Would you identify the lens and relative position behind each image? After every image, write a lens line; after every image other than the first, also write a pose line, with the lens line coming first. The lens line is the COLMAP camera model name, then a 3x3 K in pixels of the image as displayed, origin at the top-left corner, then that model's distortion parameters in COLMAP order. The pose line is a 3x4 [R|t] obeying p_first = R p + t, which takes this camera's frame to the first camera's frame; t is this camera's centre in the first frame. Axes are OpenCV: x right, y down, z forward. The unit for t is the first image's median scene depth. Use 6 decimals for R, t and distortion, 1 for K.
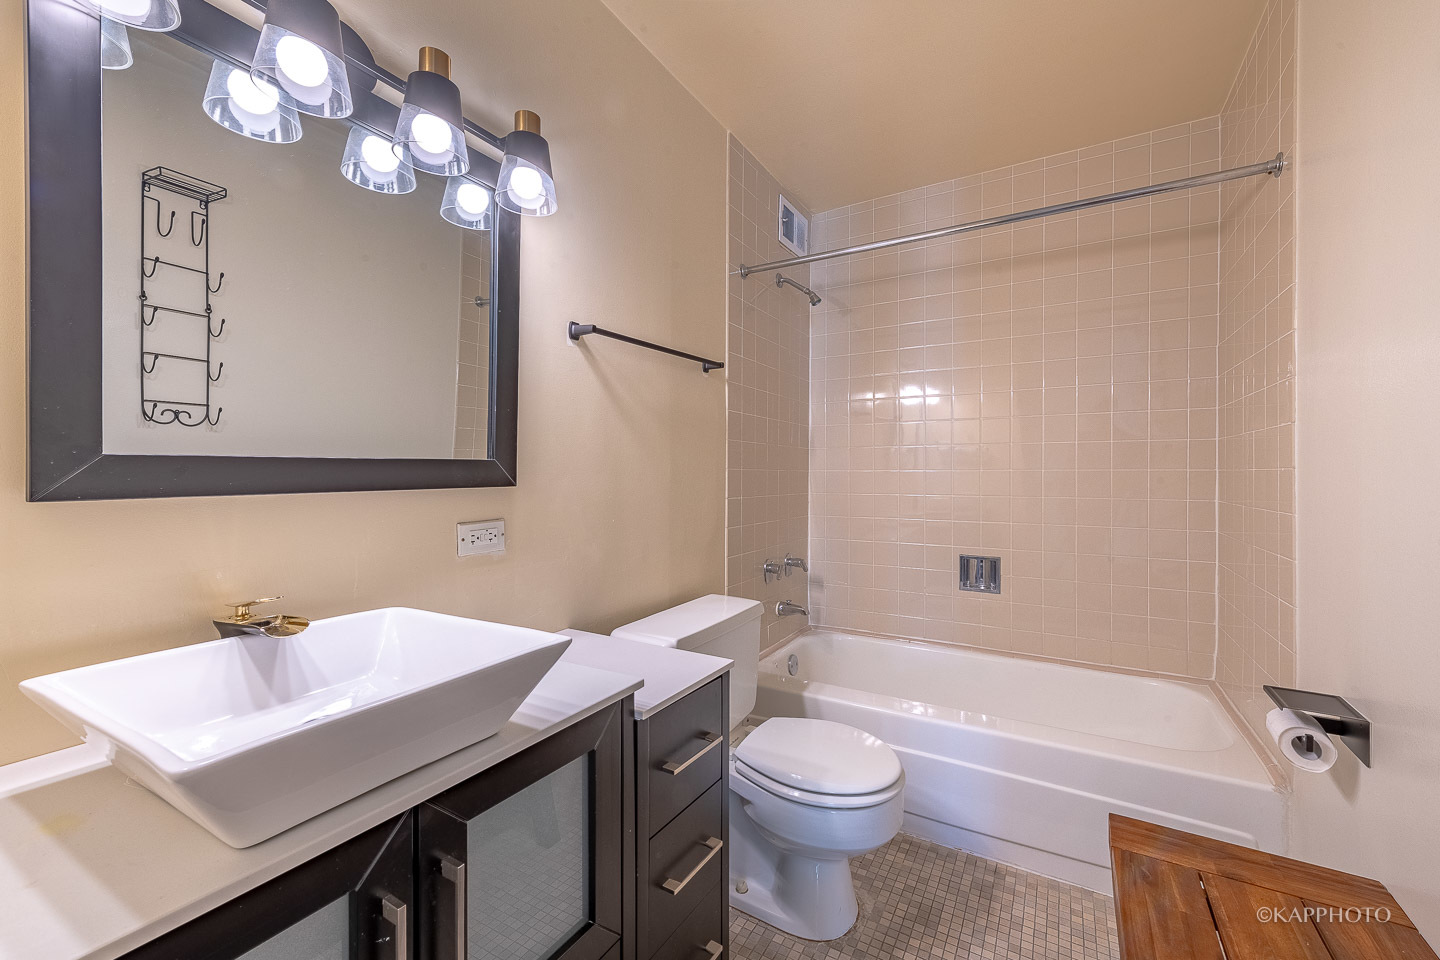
lens RADIAL K [[597.6, 0, 720.0], [0, 597.6, 480.0], [0, 0, 1]] dist [-0.001641, -0.000096]
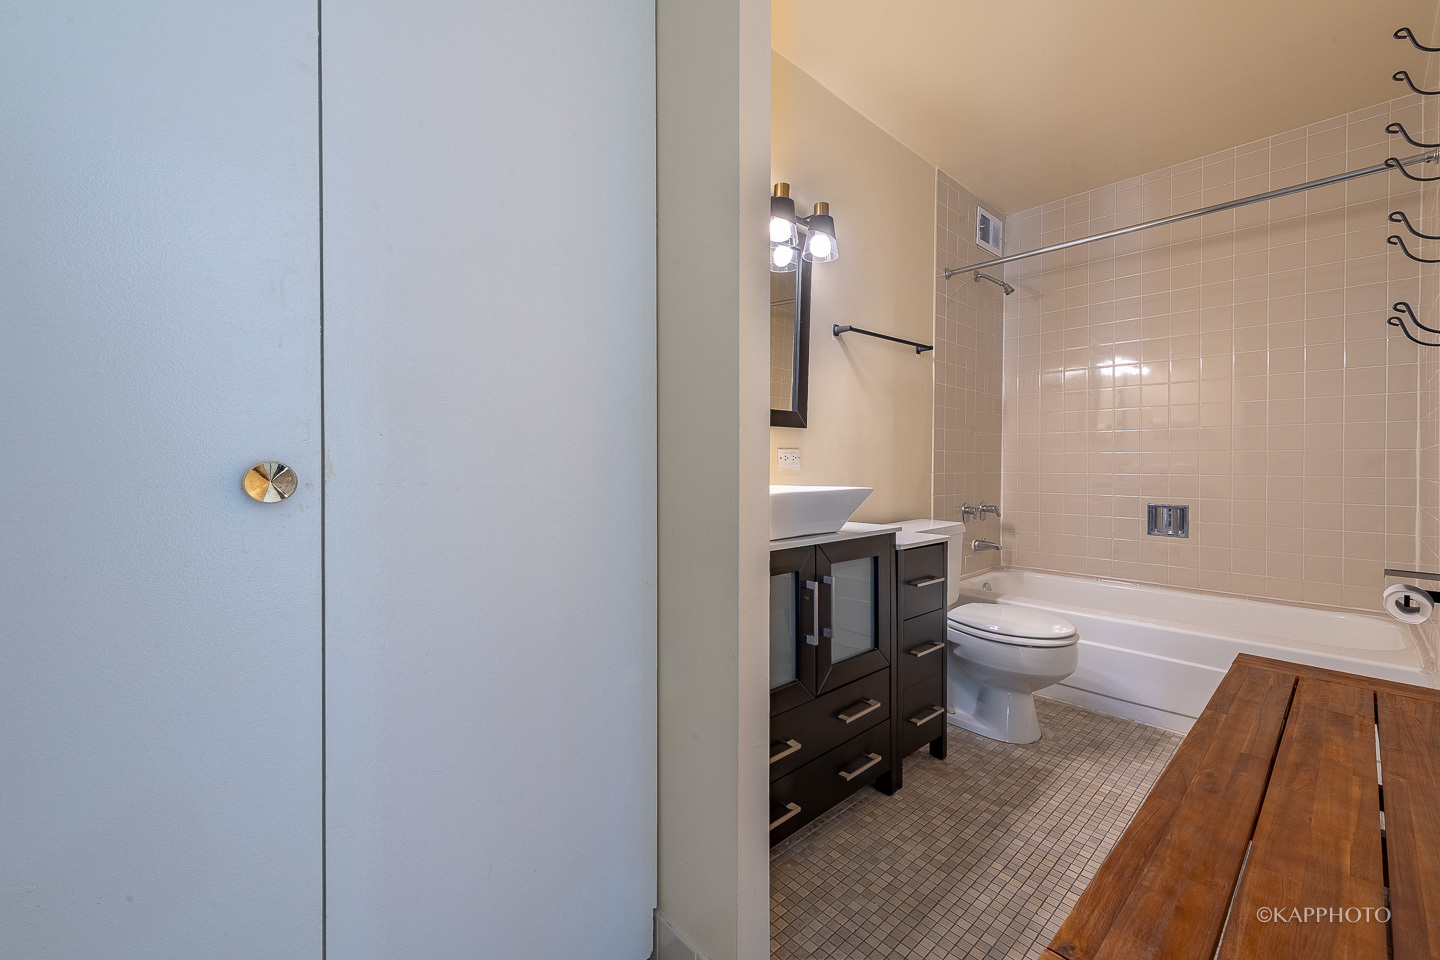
lens RADIAL K [[586.2, 0, 721.9], [0, 586.2, 465.1], [0, 0, 1]] dist [0.001444, -0.000124]
pose [[0.957142, 0.005672, -0.289563, -0.059438], [-0.006252, 0.999980, -0.001076, 0.067768], [0.289551, 0.002841, 0.957158, -0.354017]]
